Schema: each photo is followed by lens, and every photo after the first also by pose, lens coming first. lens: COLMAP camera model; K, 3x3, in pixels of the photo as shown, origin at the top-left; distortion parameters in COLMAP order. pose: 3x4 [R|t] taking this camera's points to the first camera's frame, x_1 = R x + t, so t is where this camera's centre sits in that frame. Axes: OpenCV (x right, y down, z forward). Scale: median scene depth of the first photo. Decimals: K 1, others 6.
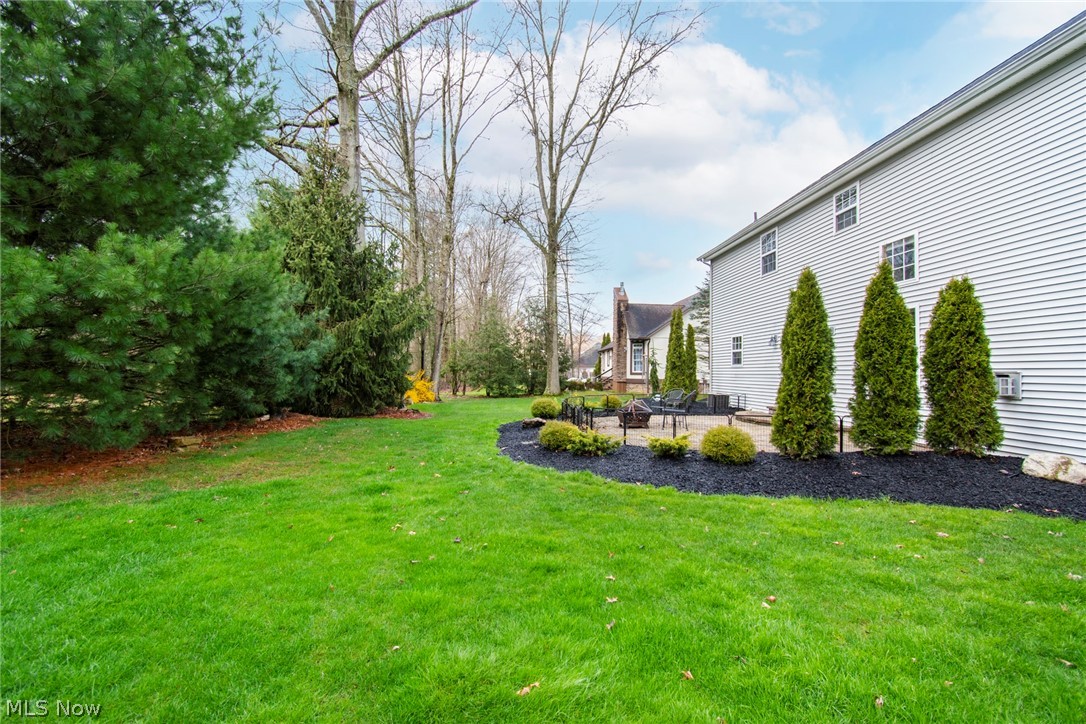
lens RADIAL K [[485.6, 0, 534.4], [0, 485.6, 358.2], [0, 0, 1]] dist [-0.001988, -0.000283]
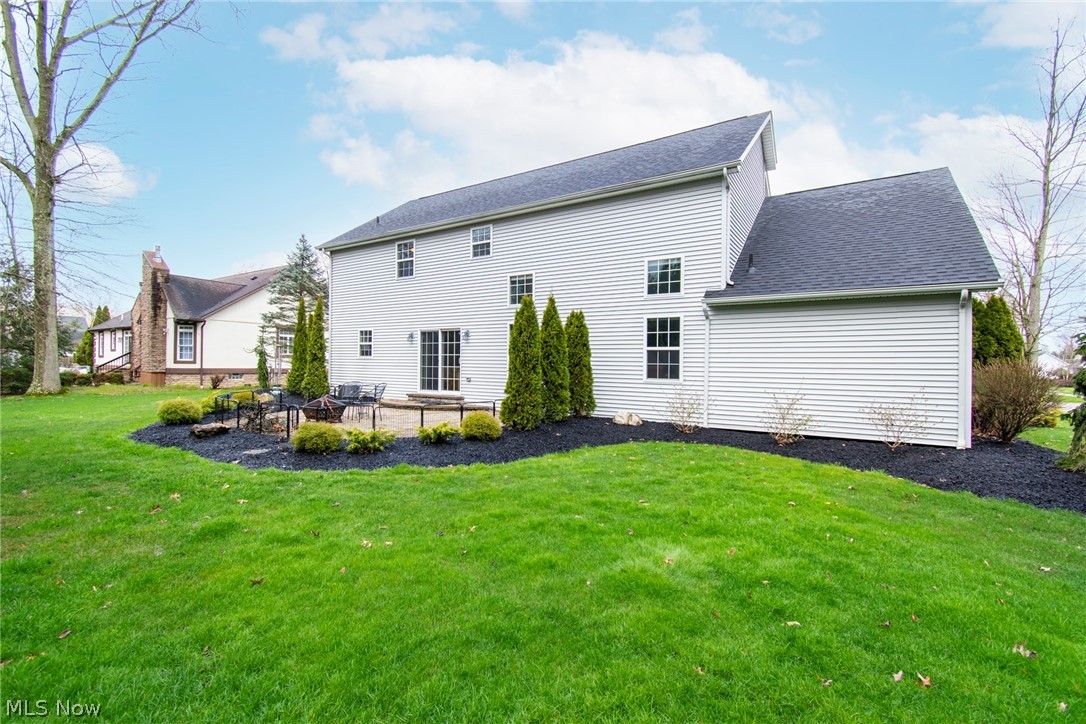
lens RADIAL K [[494.0, 0, 543.4], [0, 494.0, 358.1], [0, 0, 1]] dist [-0.002378, 0.000052]
pose [[0.583069, 0.005130, 0.812406, -0.263696], [-0.029363, 0.999460, 0.014763, -0.012110], [-0.811892, -0.032463, 0.582905, 0.050763]]
